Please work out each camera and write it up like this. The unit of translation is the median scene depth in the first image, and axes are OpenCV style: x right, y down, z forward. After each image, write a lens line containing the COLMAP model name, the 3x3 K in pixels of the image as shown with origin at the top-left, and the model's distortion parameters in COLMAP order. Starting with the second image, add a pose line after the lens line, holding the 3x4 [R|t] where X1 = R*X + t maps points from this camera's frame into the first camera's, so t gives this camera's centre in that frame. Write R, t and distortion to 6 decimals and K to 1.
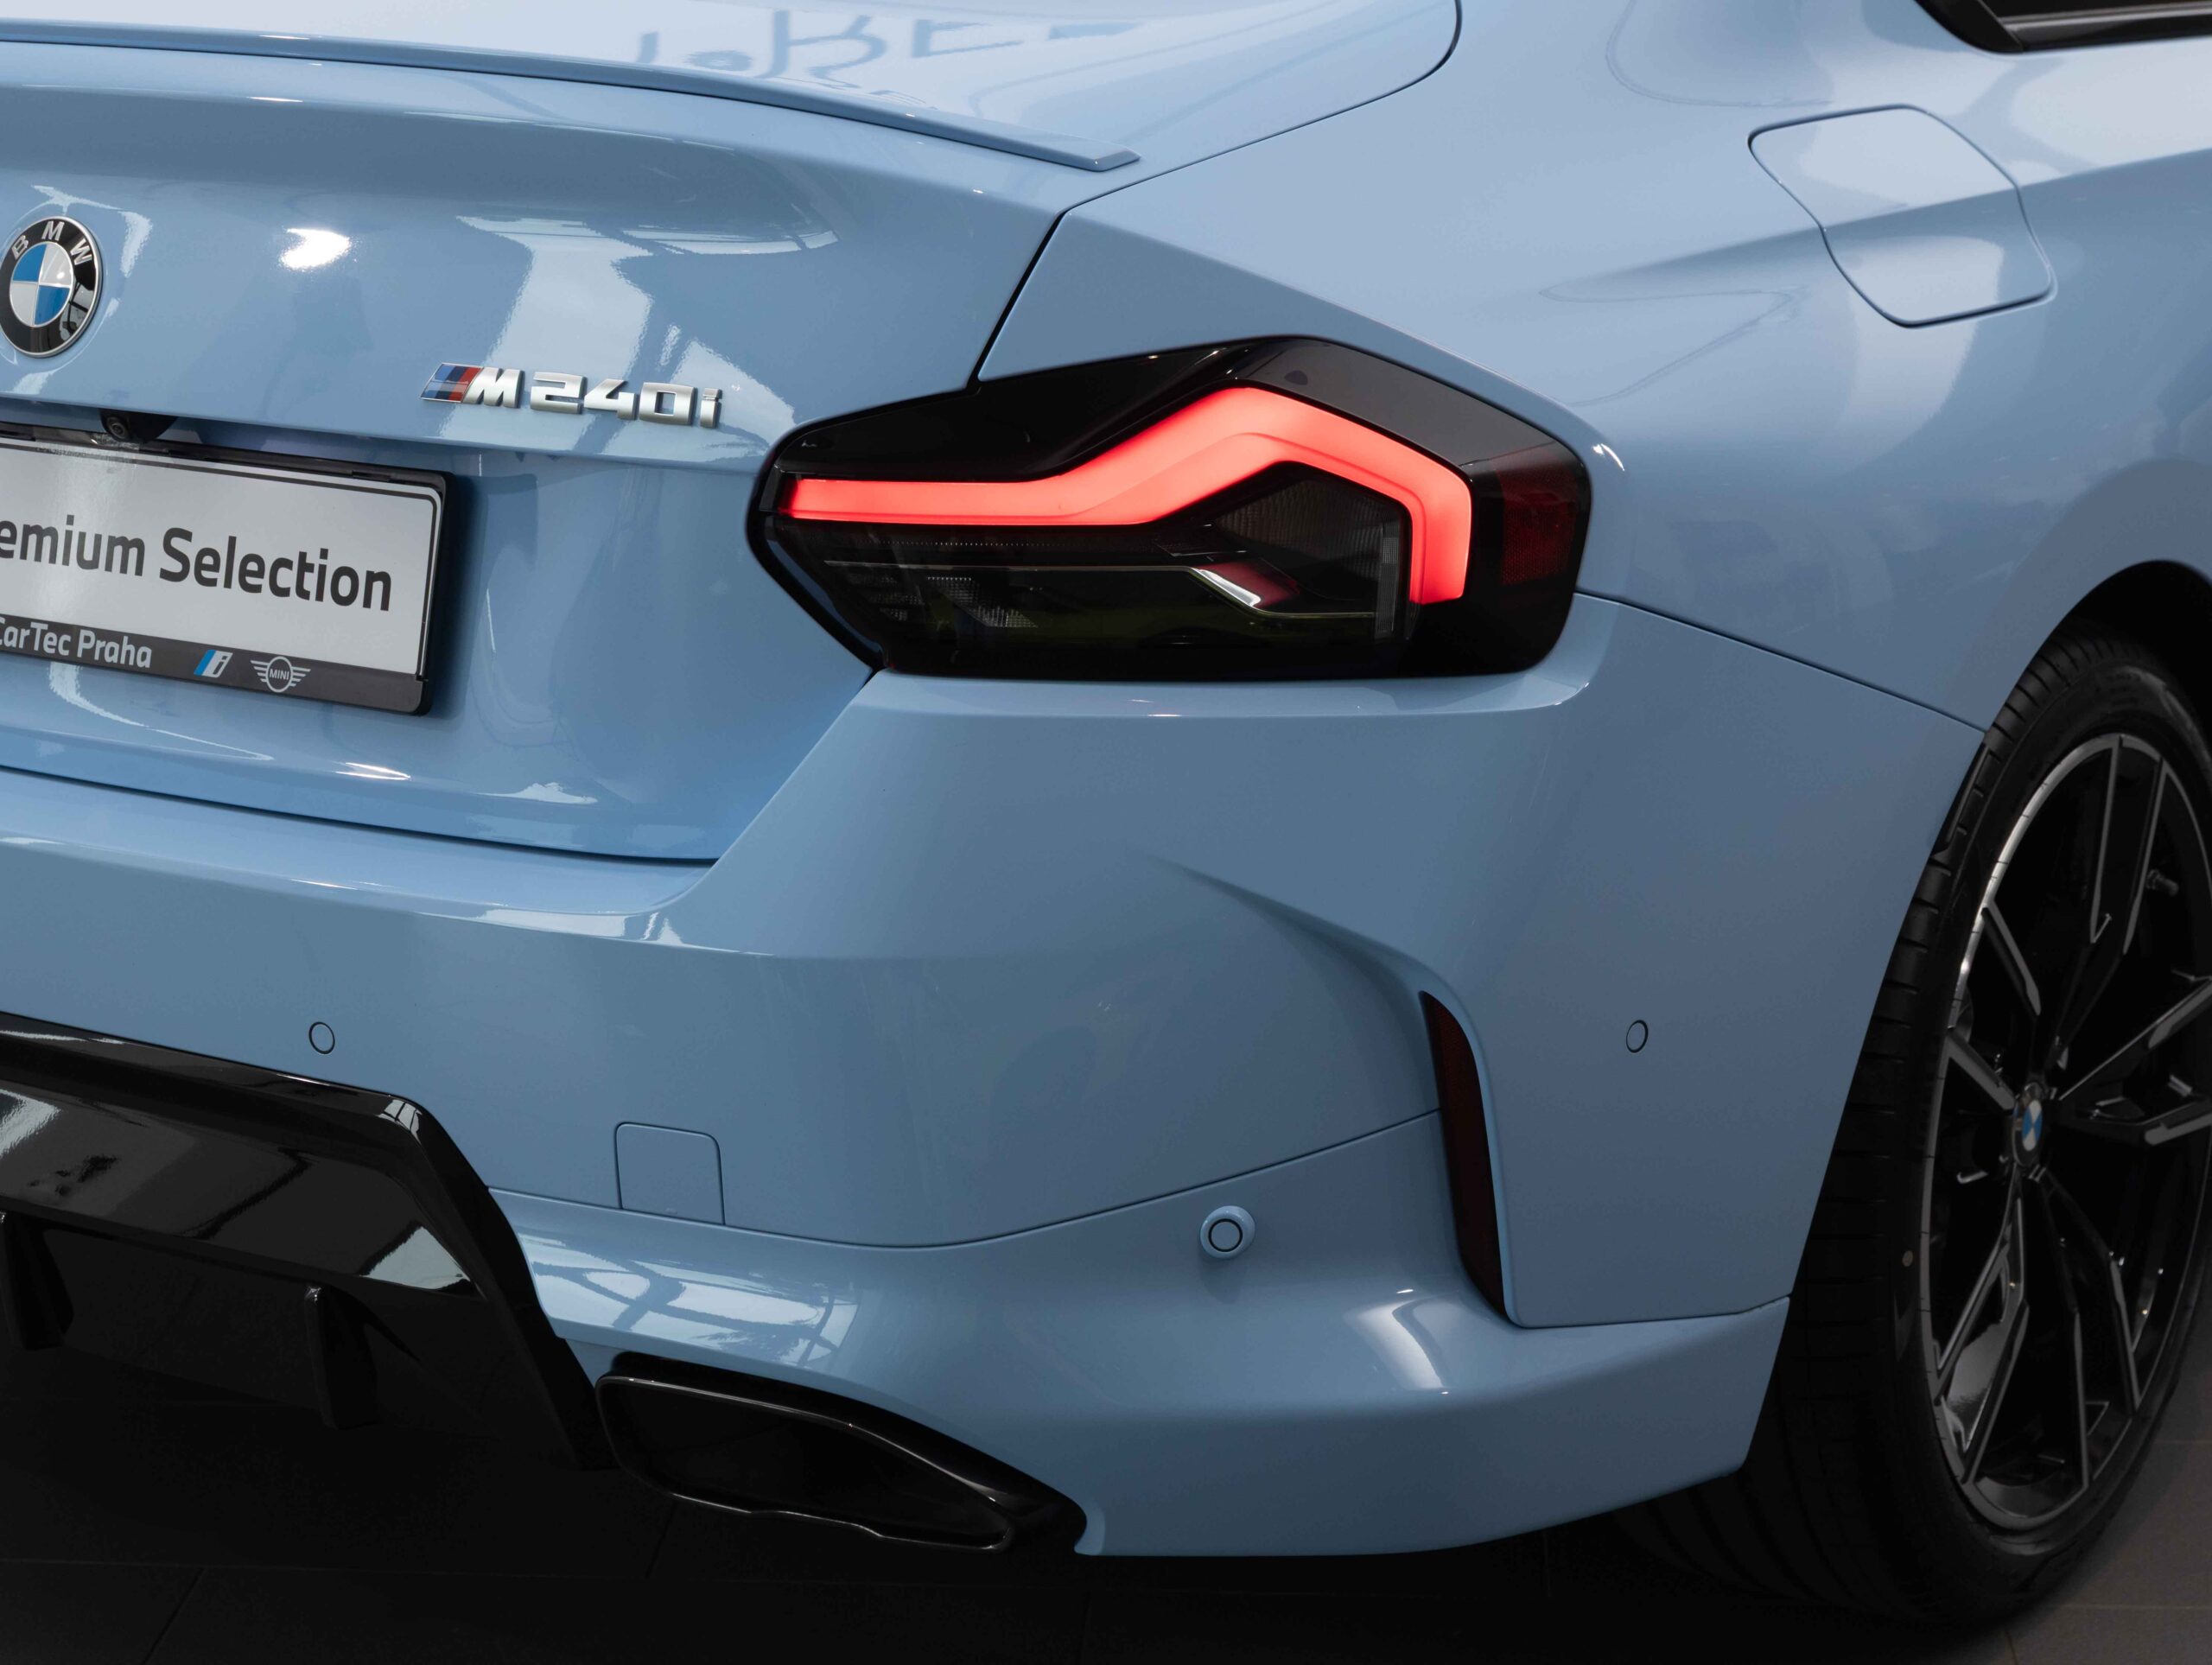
lens RADIAL K [[4744.8, 0, 1106.0], [0, 4744.8, 832.5], [0, 0, 1]] dist [-0.004480, -0.460234]
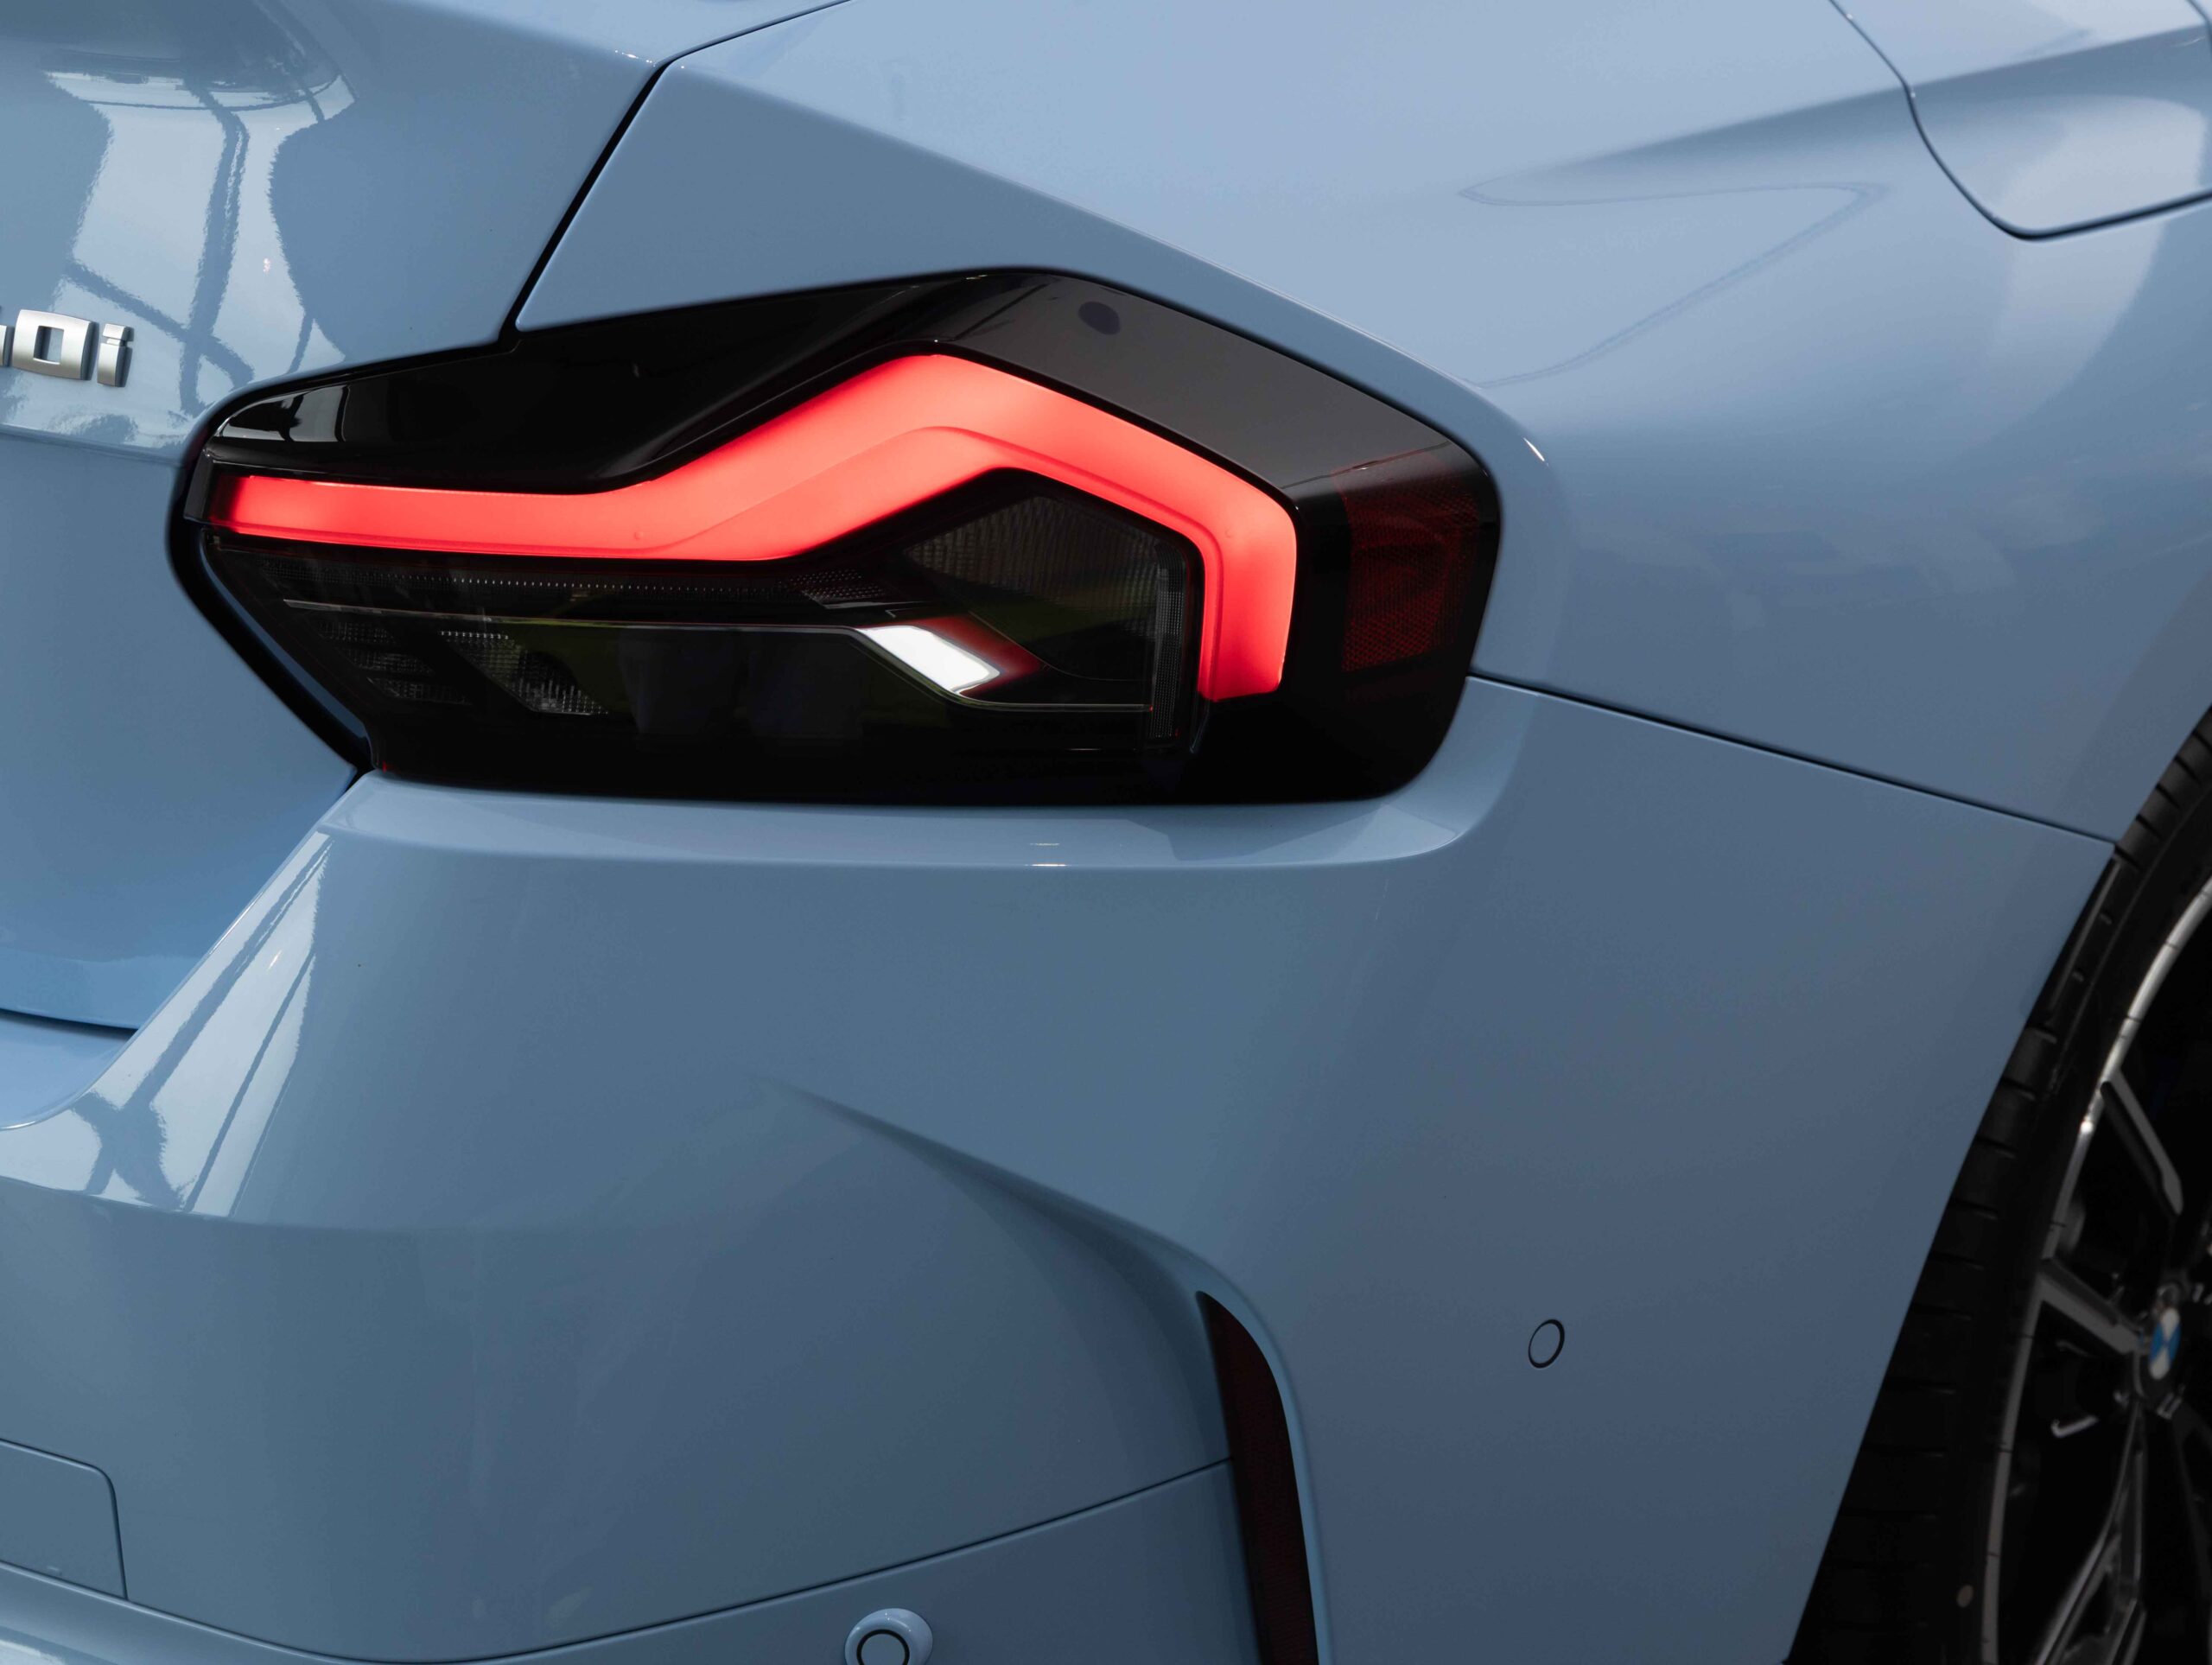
lens RADIAL K [[4744.8, 0, 1106.0], [0, 4744.8, 832.5], [0, 0, 1]] dist [-0.004480, -0.460234]
pose [[0.998544, 0.037233, -0.039045, 0.072302], [-0.034571, 0.997169, 0.066768, -0.067528], [0.041420, -0.065321, 0.997004, 0.339825]]
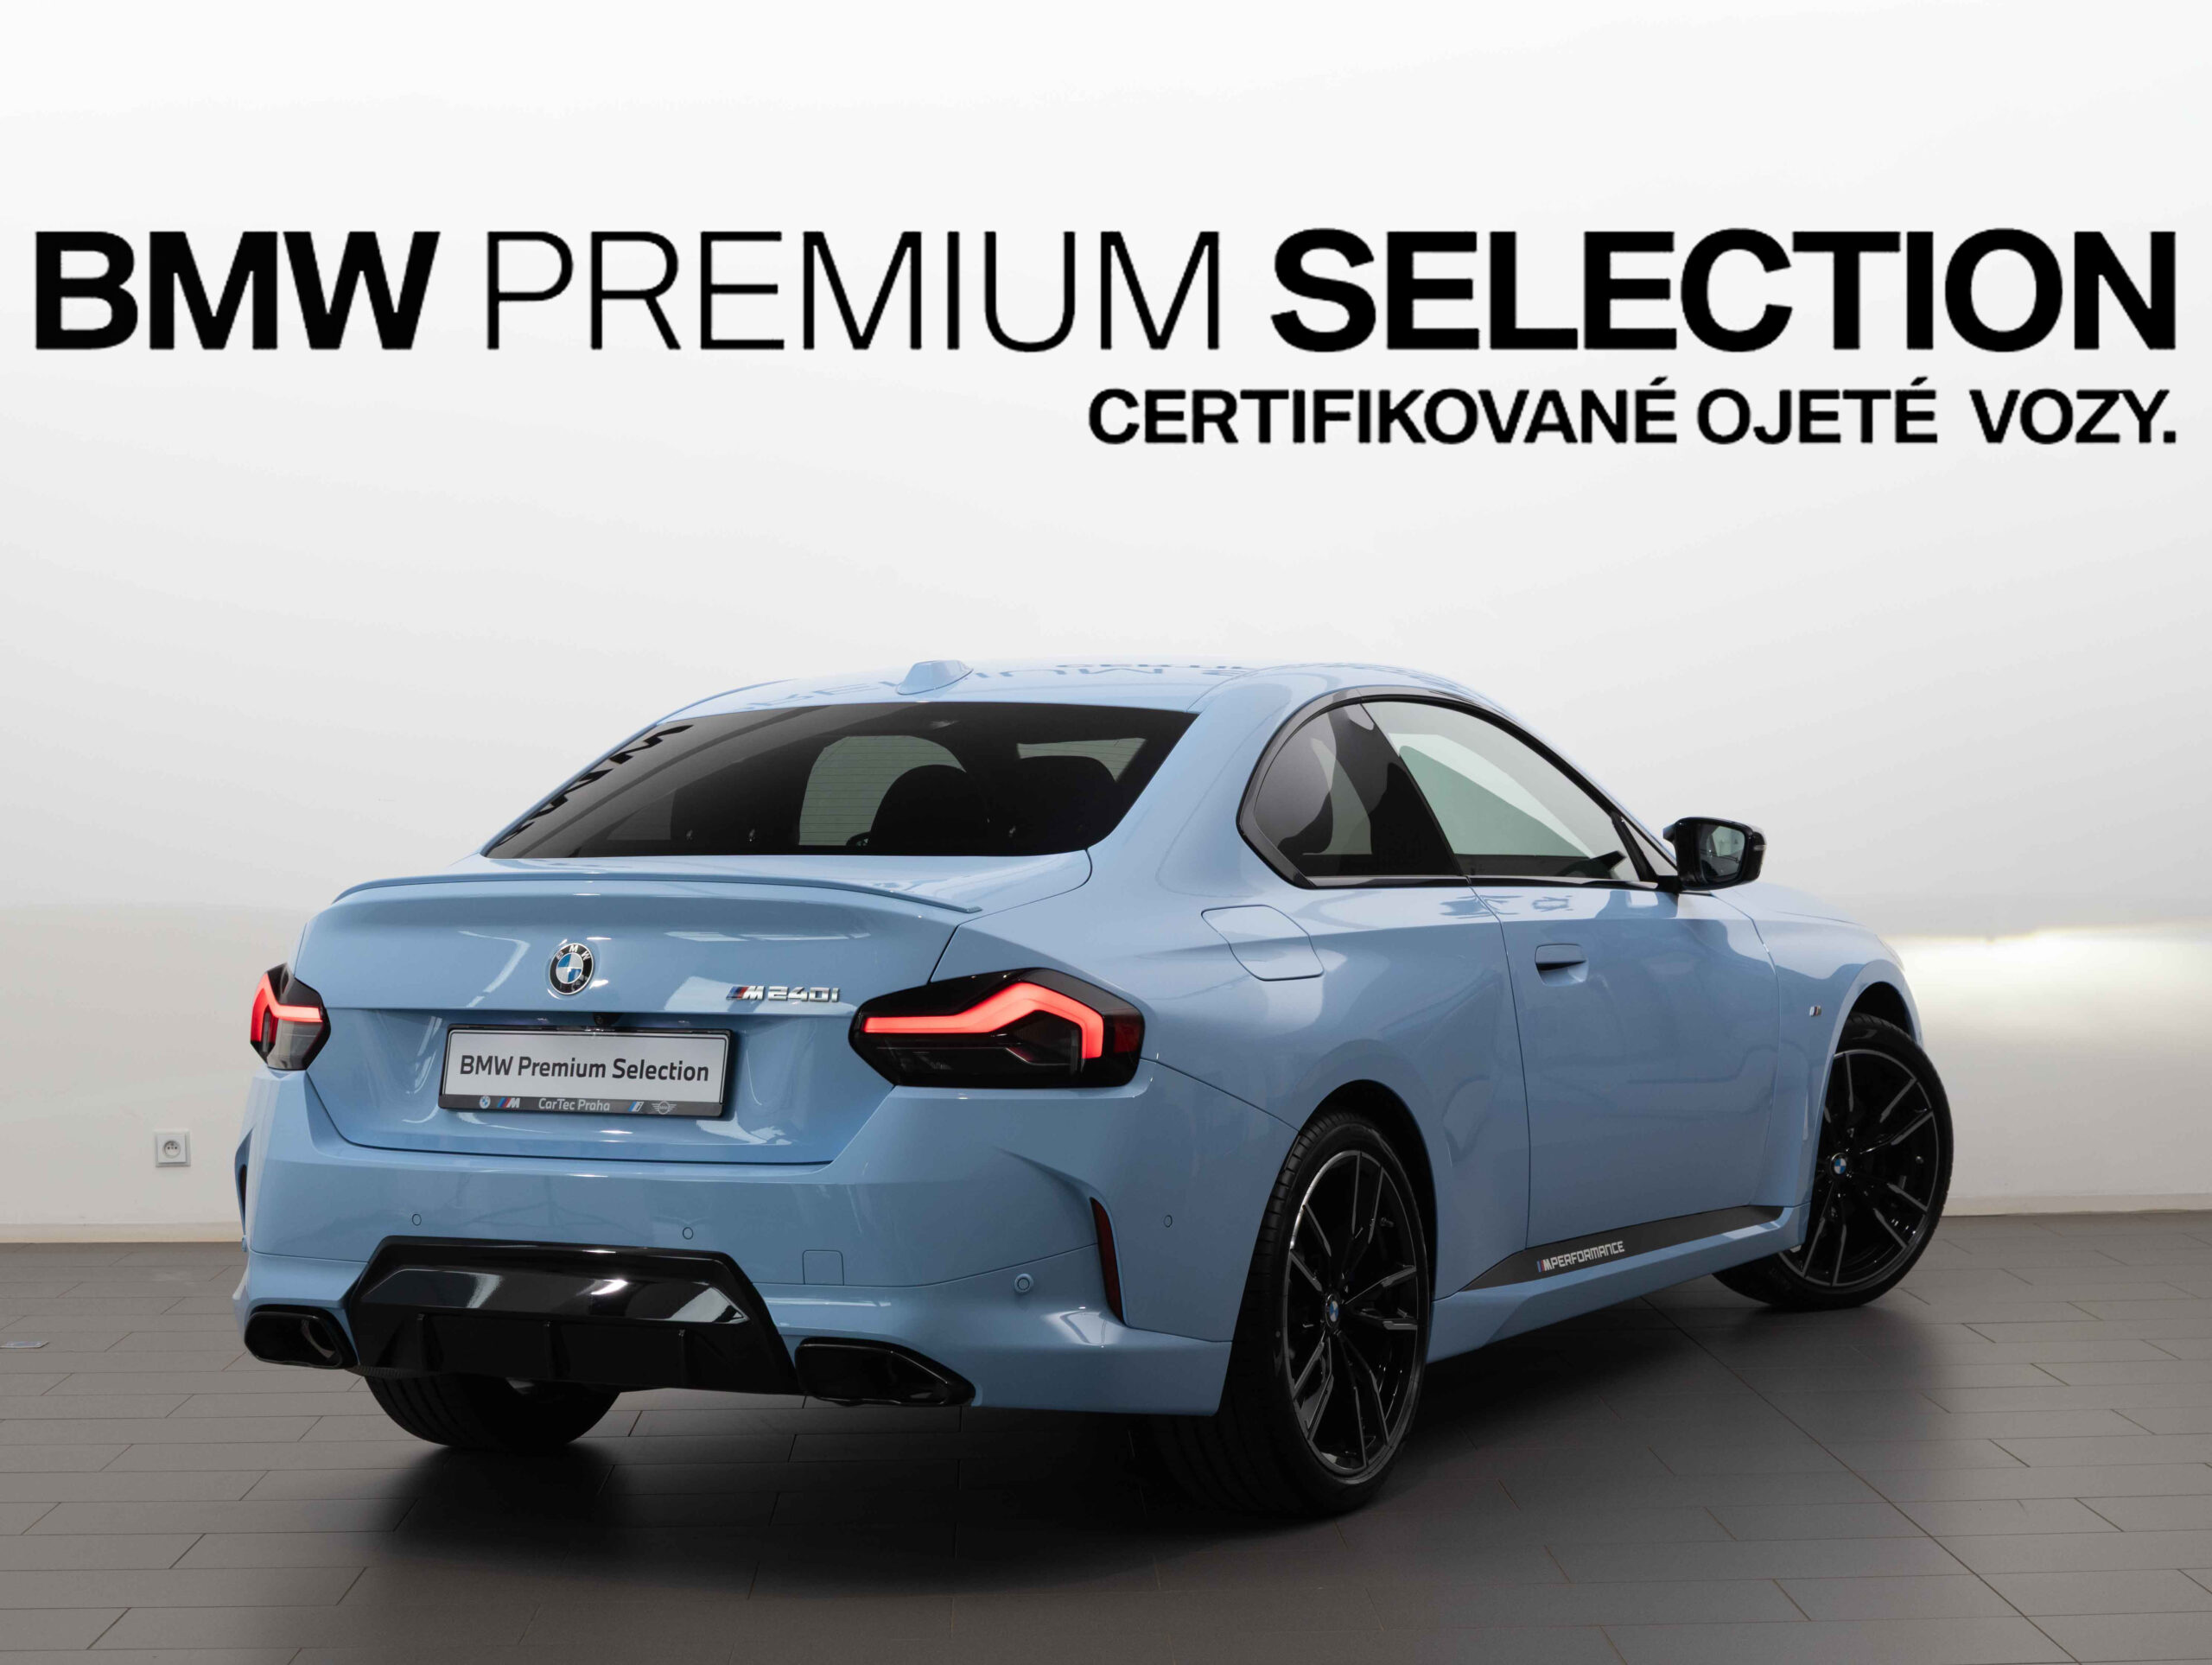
lens RADIAL K [[4105.0, 0, 1106.0], [0, 4105.0, 832.5], [0, 0, 1]] dist [0.006754, -0.020610]
pose [[0.996105, -0.012790, 0.087244, -0.126238], [0.031808, 0.974928, -0.220235, 0.338481], [-0.082239, 0.222152, 0.971537, -1.332391]]
